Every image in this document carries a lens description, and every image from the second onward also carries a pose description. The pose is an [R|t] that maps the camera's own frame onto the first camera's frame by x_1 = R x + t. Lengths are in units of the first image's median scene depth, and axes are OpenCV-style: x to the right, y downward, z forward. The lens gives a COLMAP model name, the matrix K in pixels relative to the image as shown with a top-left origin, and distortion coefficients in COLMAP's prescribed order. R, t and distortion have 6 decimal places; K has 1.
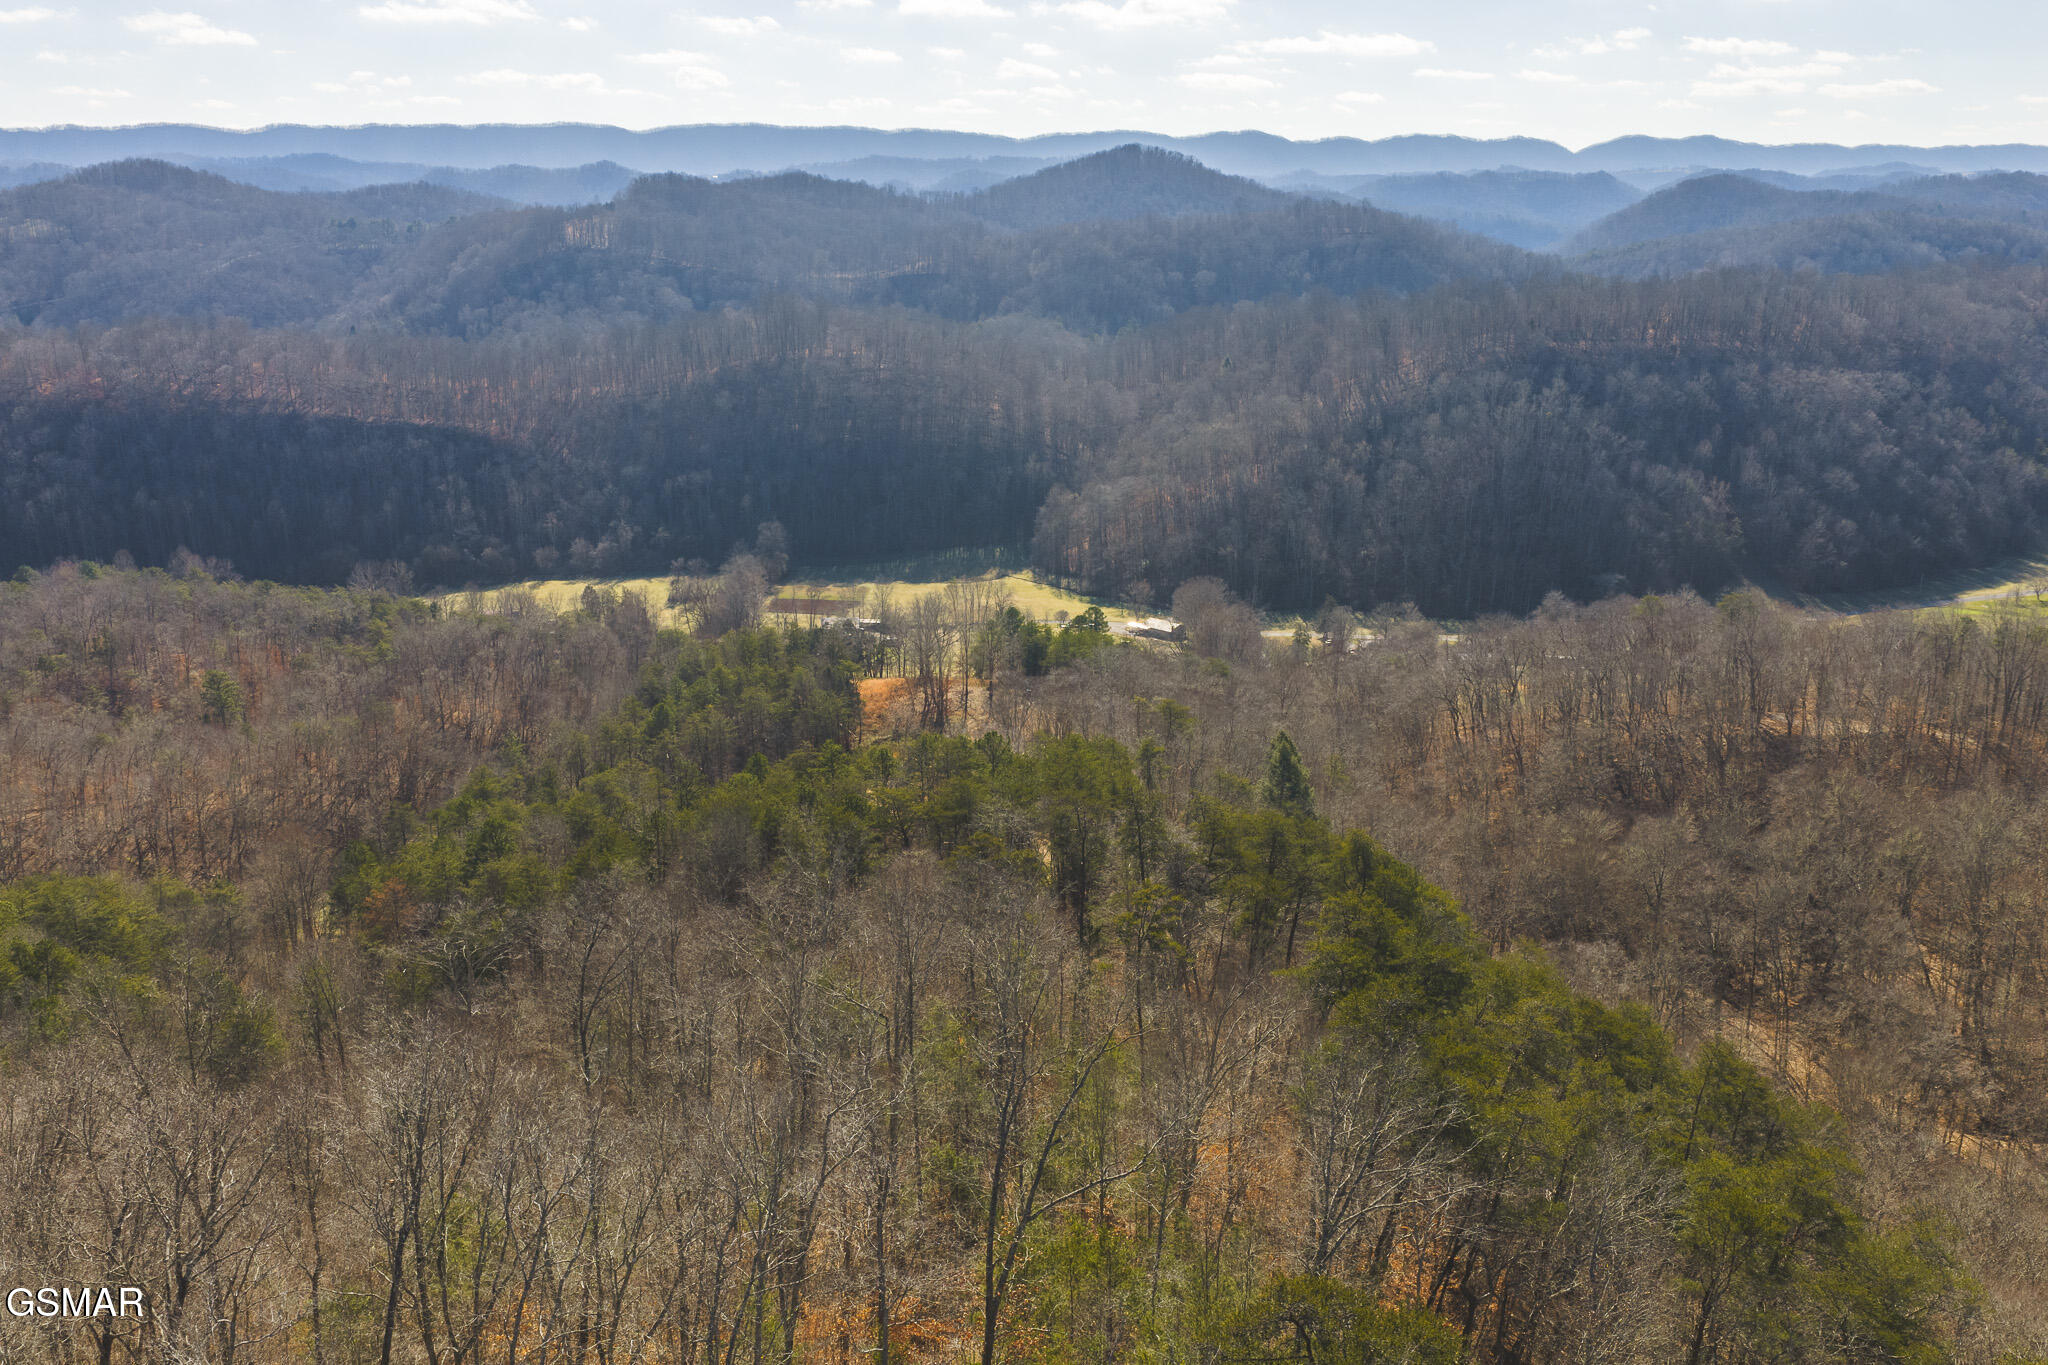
lens RADIAL K [[1722.9, 0, 1017.7], [0, 1722.9, 698.1], [0, 0, 1]] dist [0.006244, 0.020318]
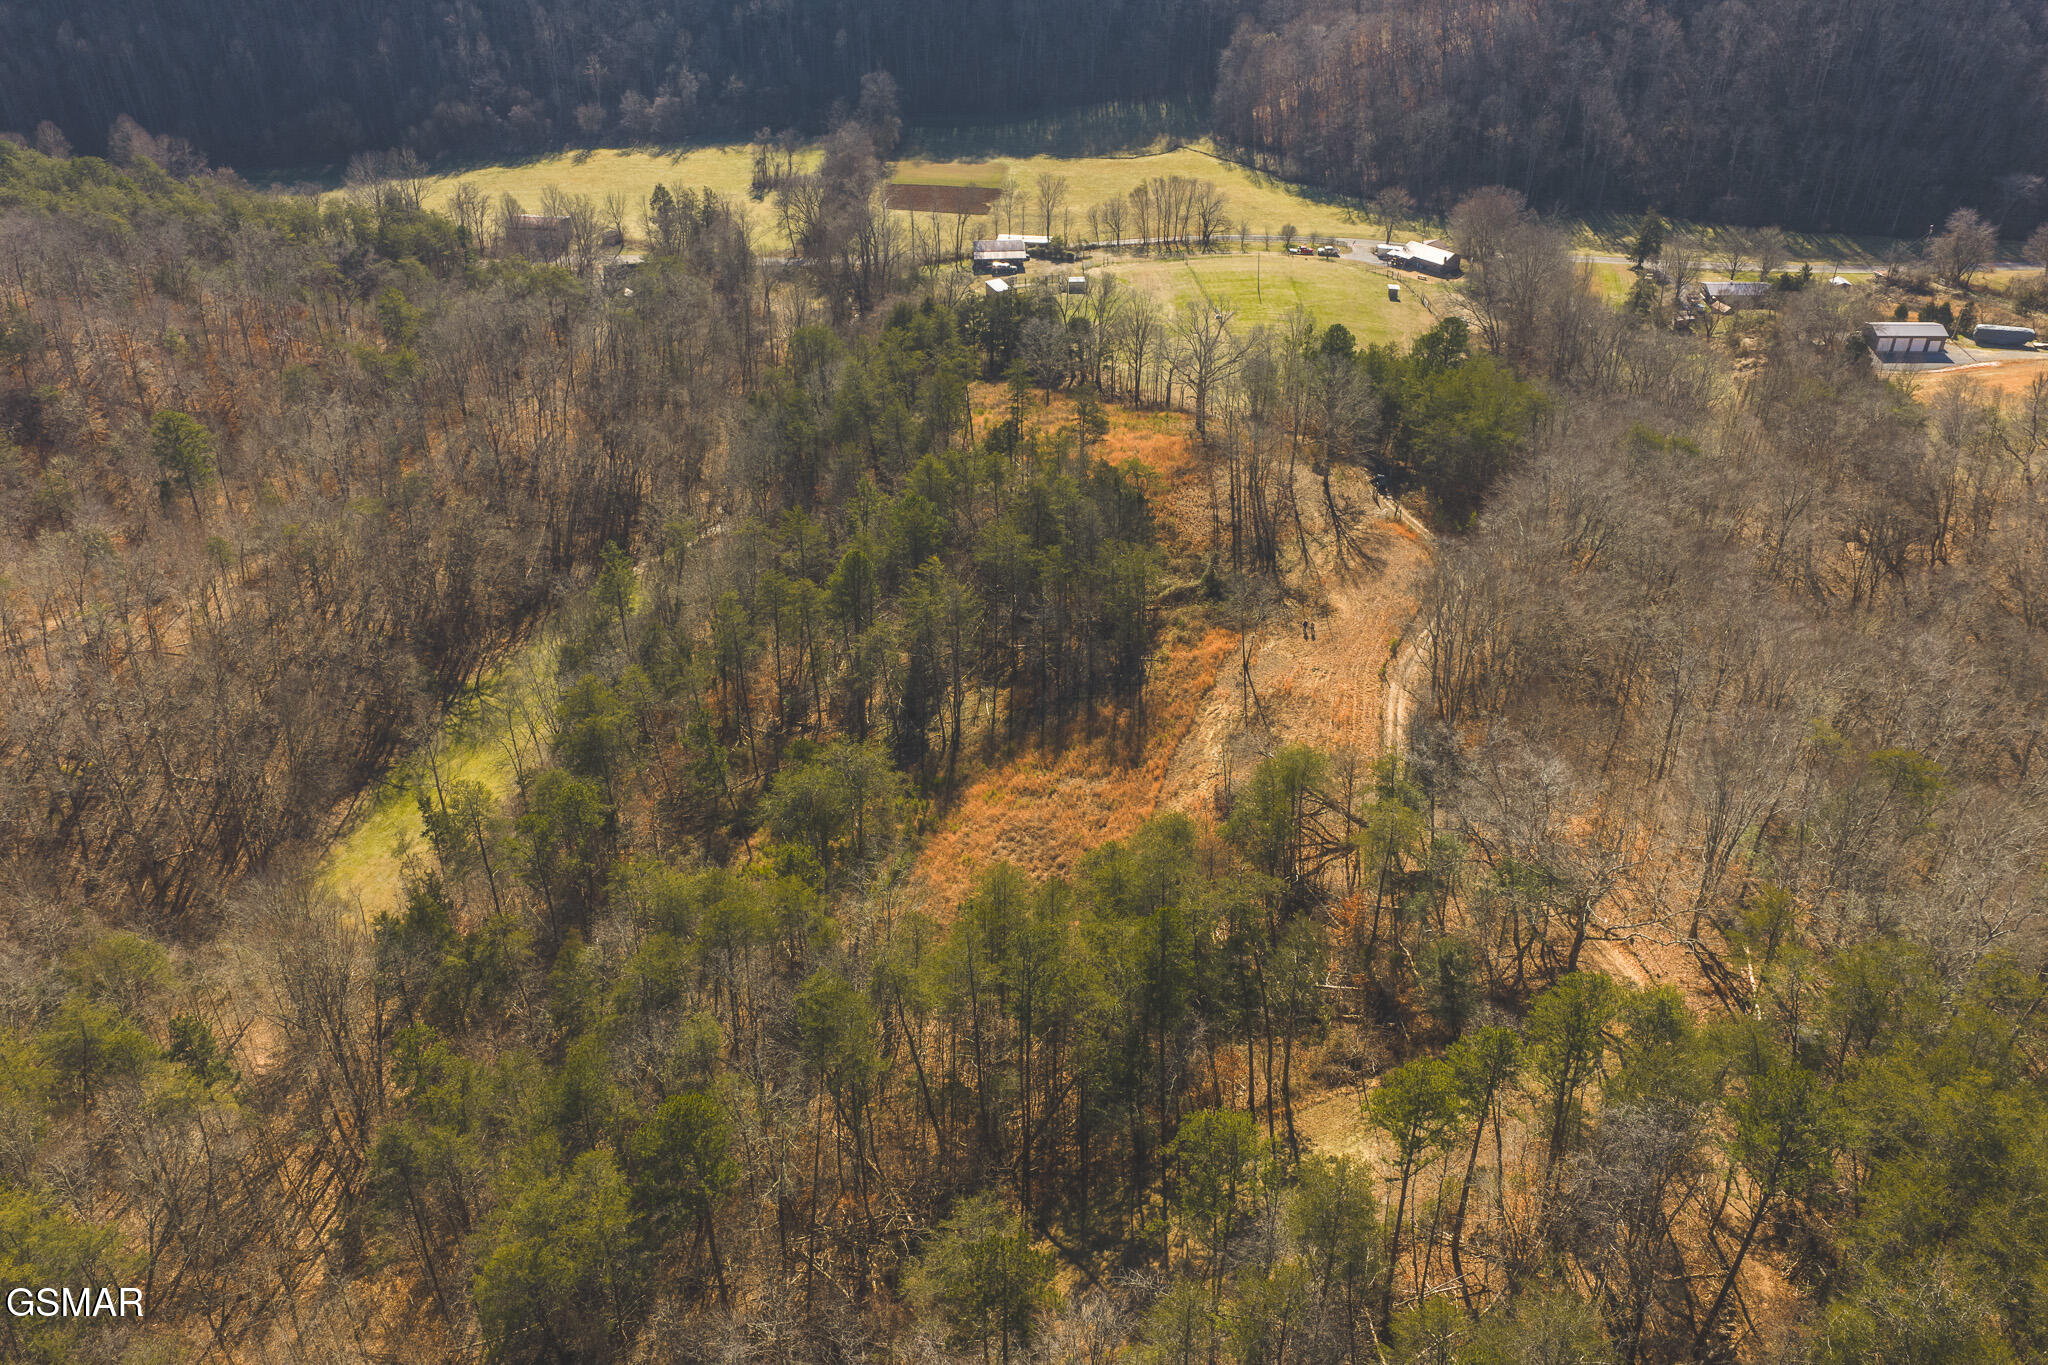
lens RADIAL K [[1722.9, 0, 1017.7], [0, 1722.9, 698.1], [0, 0, 1]] dist [0.006244, 0.020318]
pose [[0.999789, 0.008291, -0.018781, -0.063250], [-0.002377, 0.955424, 0.295229, -0.062798], [0.020392, -0.295122, 0.955242, 0.178105]]
